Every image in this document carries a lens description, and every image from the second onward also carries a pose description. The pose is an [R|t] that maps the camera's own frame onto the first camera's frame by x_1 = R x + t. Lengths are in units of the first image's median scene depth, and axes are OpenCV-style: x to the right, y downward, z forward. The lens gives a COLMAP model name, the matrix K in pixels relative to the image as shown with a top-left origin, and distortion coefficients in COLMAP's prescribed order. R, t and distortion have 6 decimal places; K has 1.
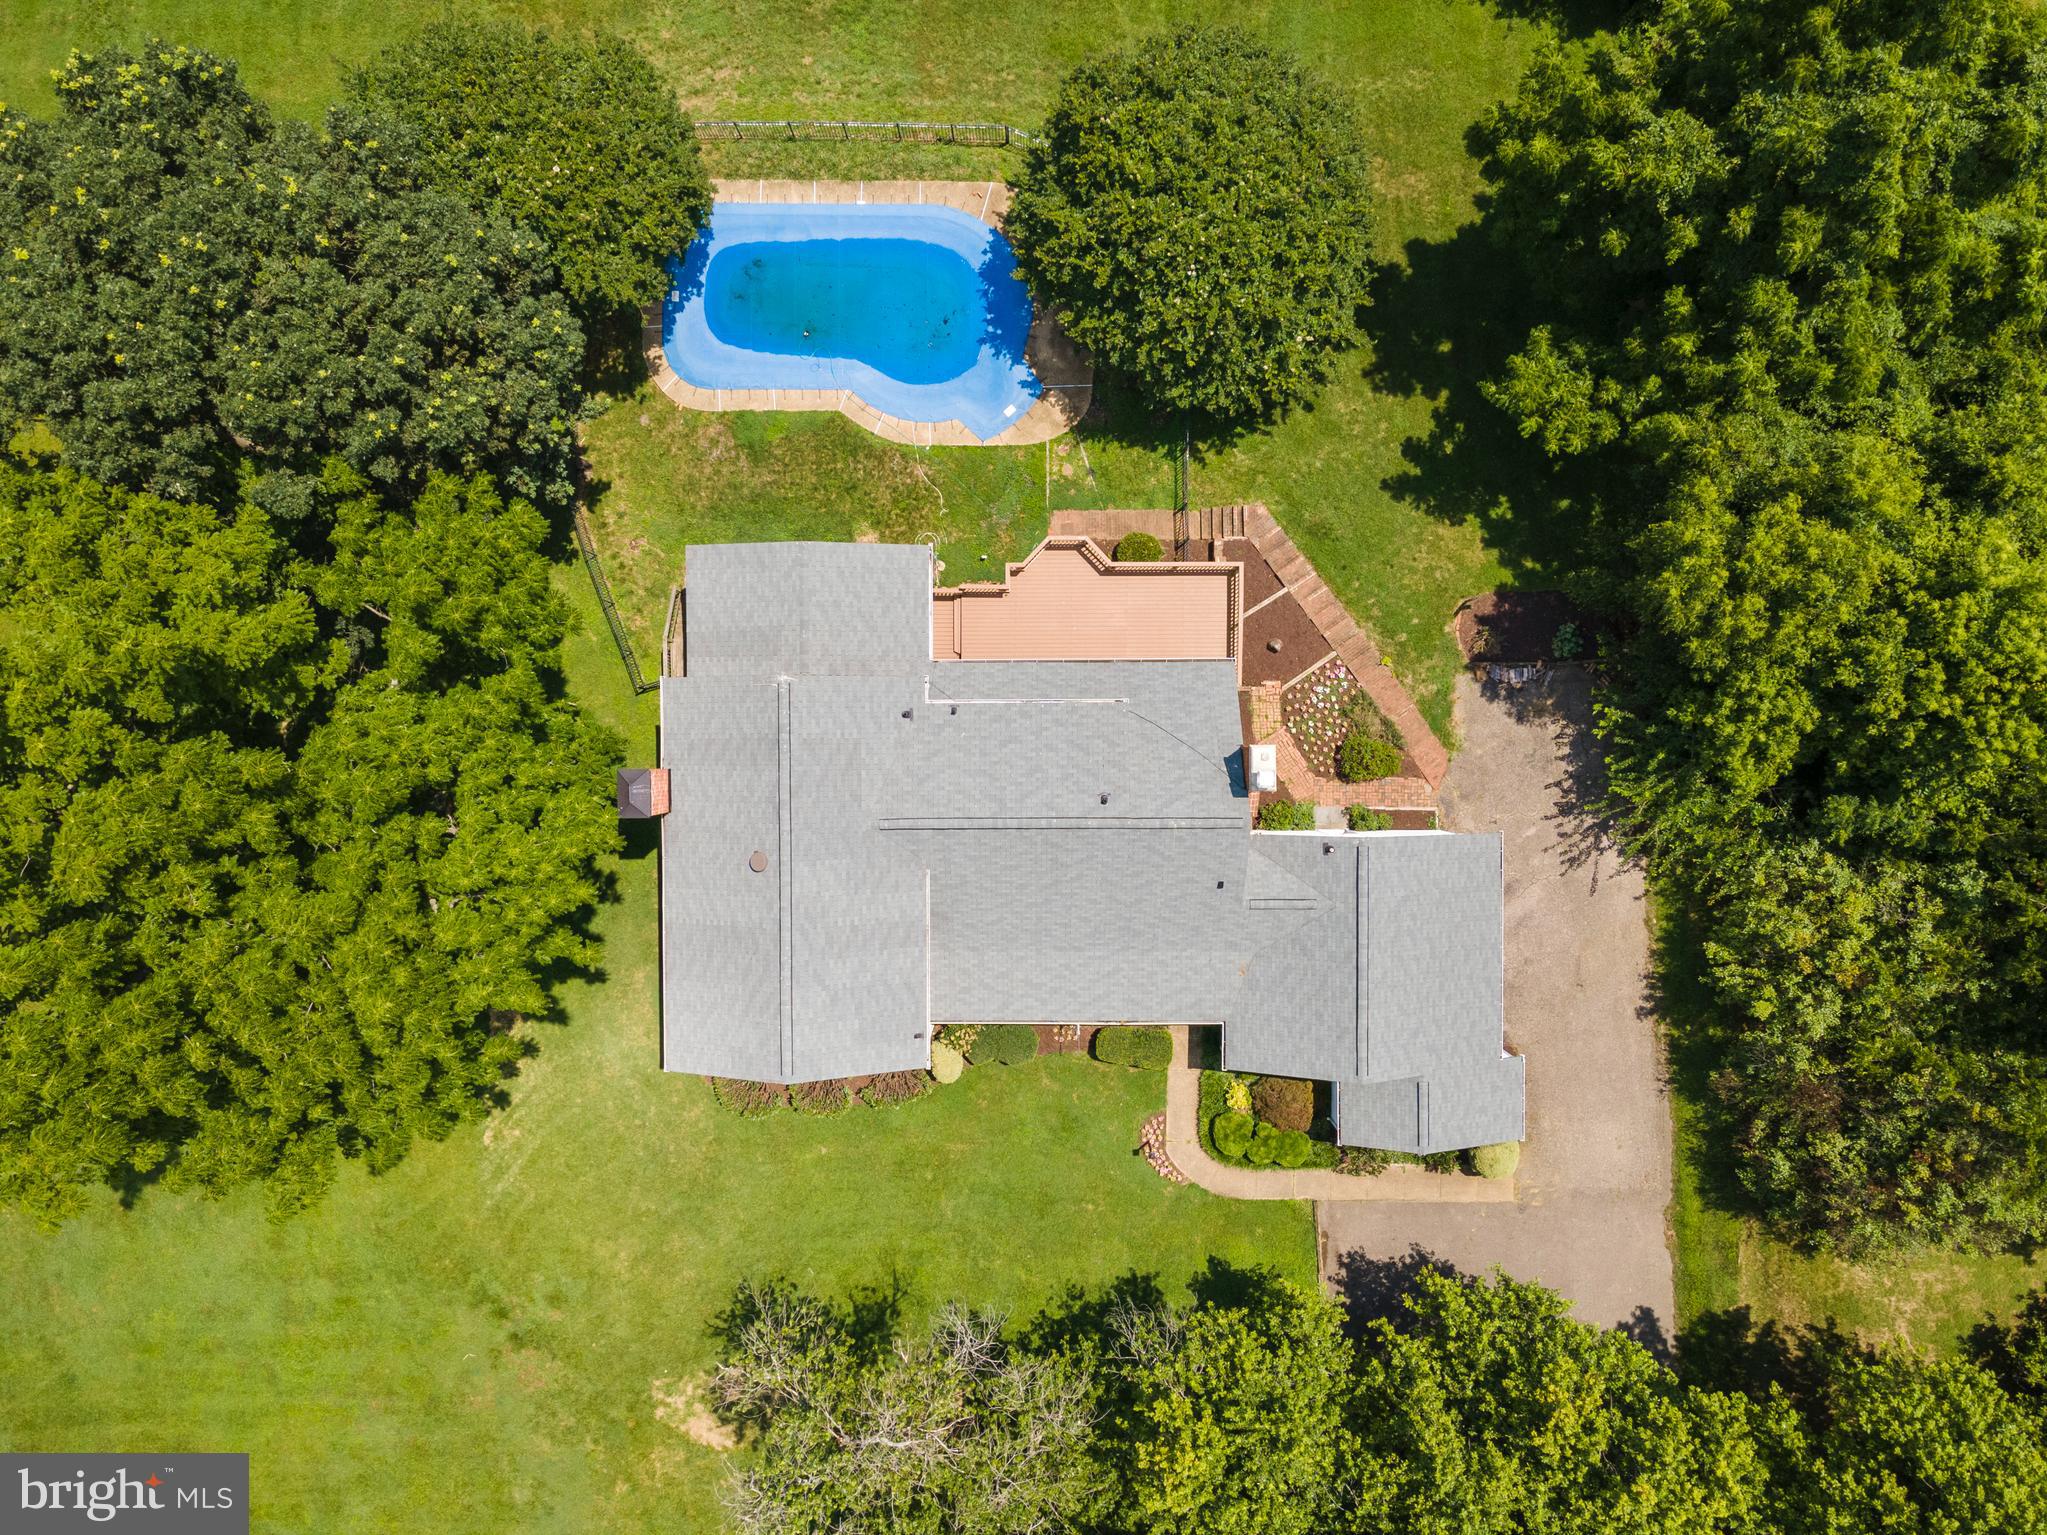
lens RADIAL K [[1499.0, 0, 1023.5], [0, 1499.0, 767.5], [0, 0, 1]] dist [0.007971, 0.050097]
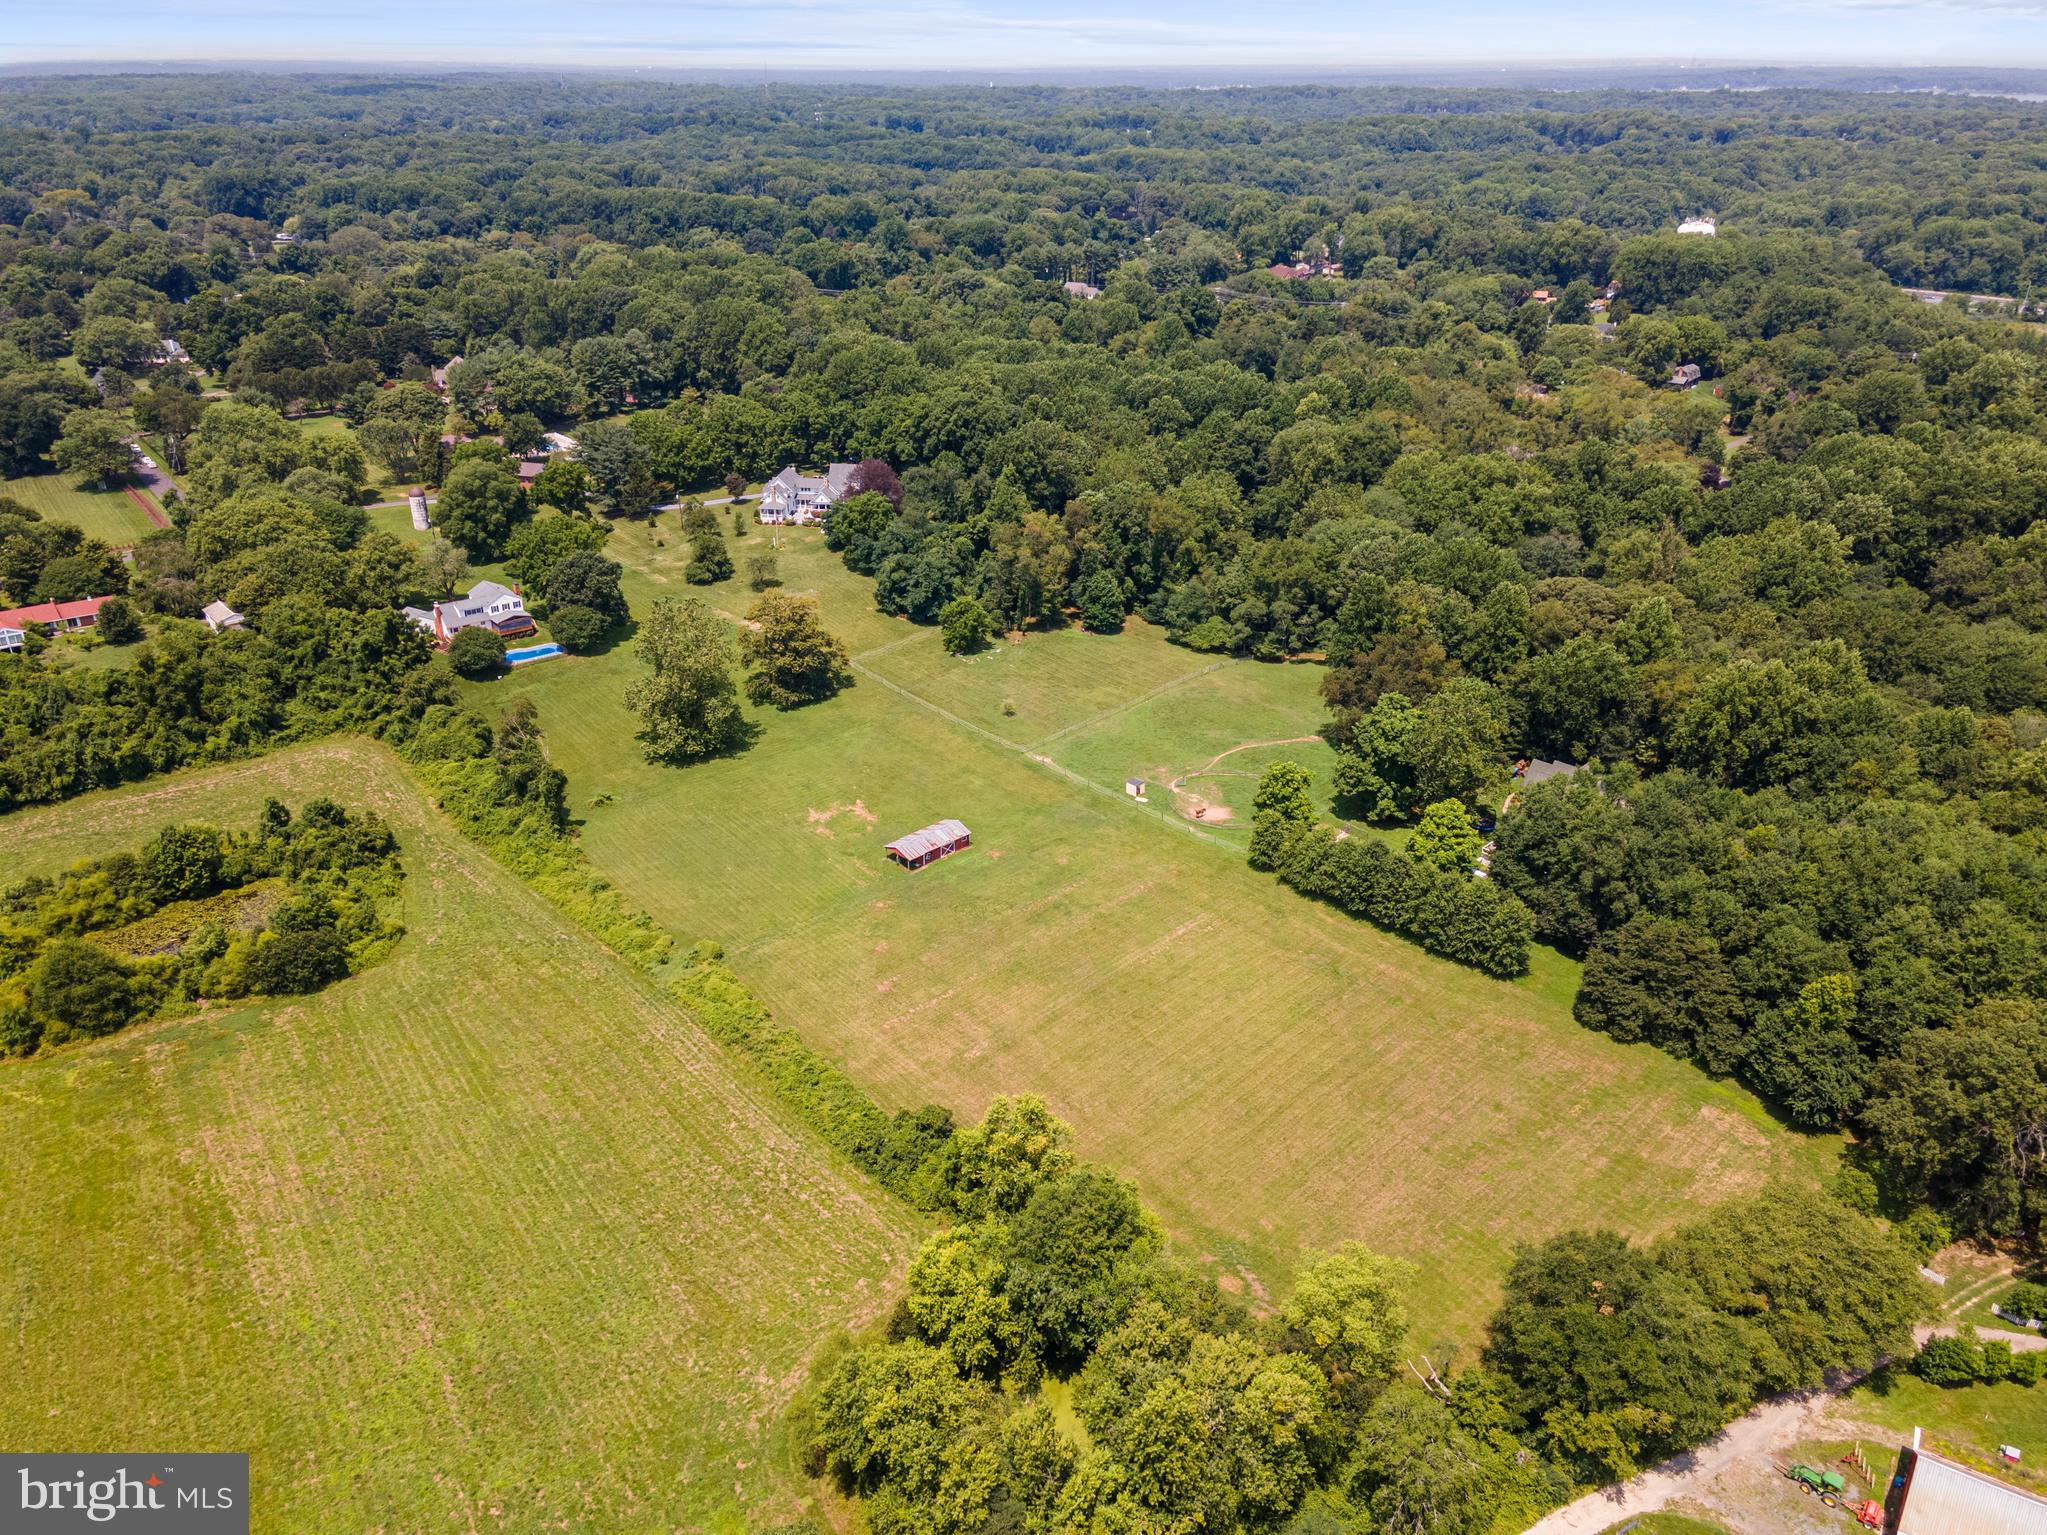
lens RADIAL K [[1499.0, 0, 1023.5], [0, 1499.0, 767.5], [0, 0, 1]] dist [0.007971, 0.050097]
pose [[-0.775878, 0.290673, -0.559931, 1.976860], [-0.630838, -0.368100, 0.683042, -6.192139], [-0.007569, 0.883183, 0.468968, -1.557116]]
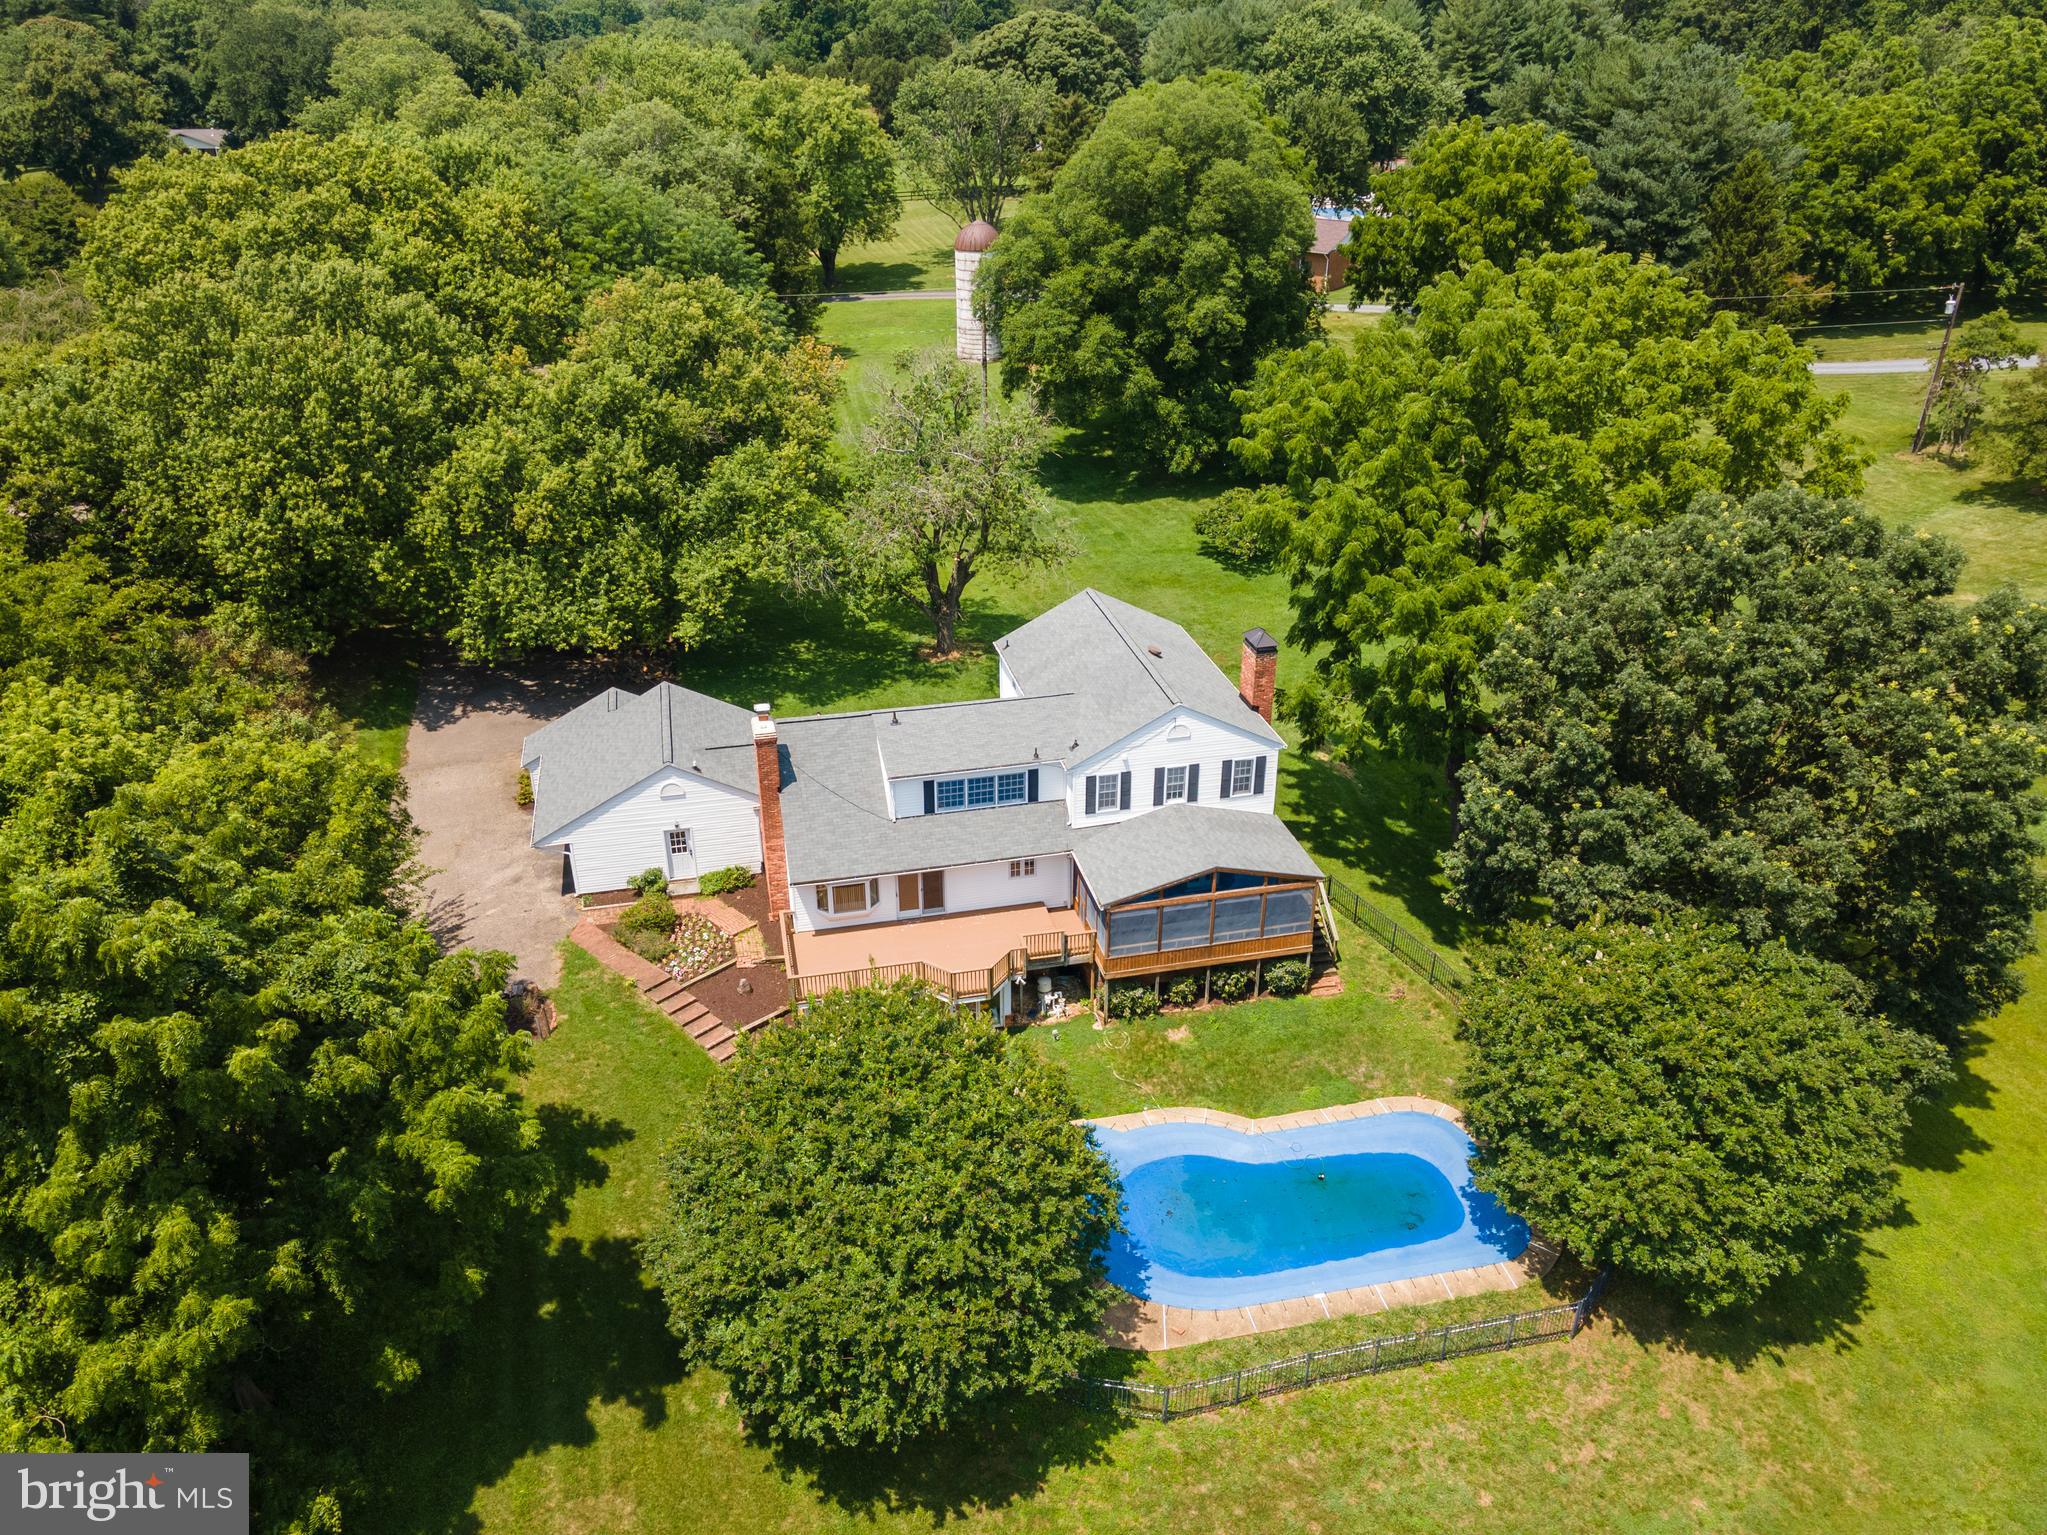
lens RADIAL K [[1499.0, 0, 1023.5], [0, 1499.0, 767.5], [0, 0, 1]] dist [0.007971, 0.050097]
pose [[-0.973184, 0.129911, -0.189833, 0.156731], [-0.229214, -0.478254, 0.847782, -0.890216], [0.019348, 0.868560, 0.495206, 0.386707]]
